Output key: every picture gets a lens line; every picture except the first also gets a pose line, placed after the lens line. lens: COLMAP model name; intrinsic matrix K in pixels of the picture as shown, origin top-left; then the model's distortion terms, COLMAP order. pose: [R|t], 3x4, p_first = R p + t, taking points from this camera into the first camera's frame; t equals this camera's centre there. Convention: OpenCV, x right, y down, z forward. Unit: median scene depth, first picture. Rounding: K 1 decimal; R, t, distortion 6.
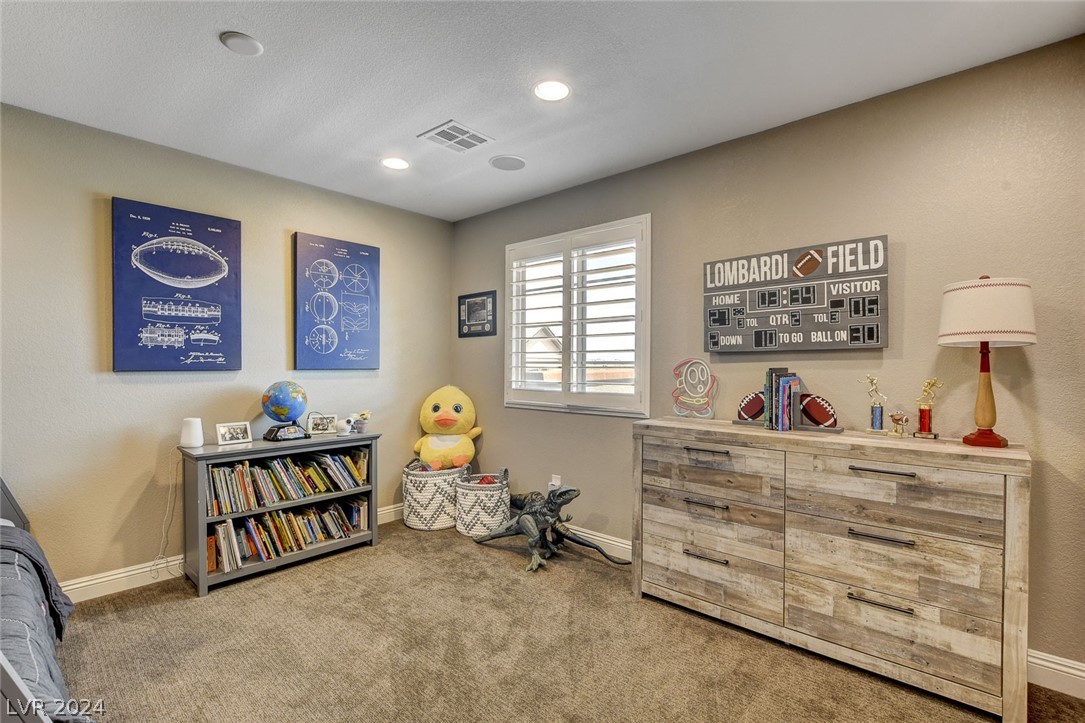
lens RADIAL K [[504.8, 0, 542.5], [0, 504.8, 361.5], [0, 0, 1]] dist [-0.003106, -0.000060]
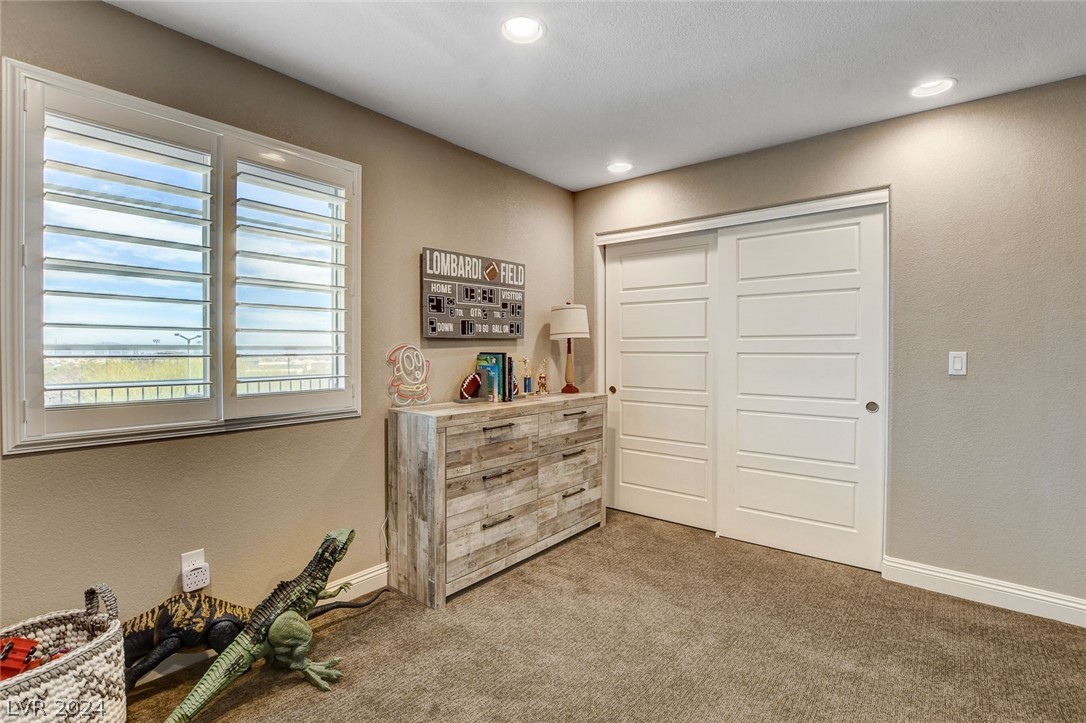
lens RADIAL K [[507.9, 0, 536.1], [0, 507.9, 353.0], [0, 0, 1]] dist [-0.022373, 0.000156]
pose [[-0.047713, -0.010187, 0.998809, -0.762710], [-0.005790, 0.999934, 0.009922, 0.000911], [-0.998844, -0.005309, -0.047769, 0.925063]]
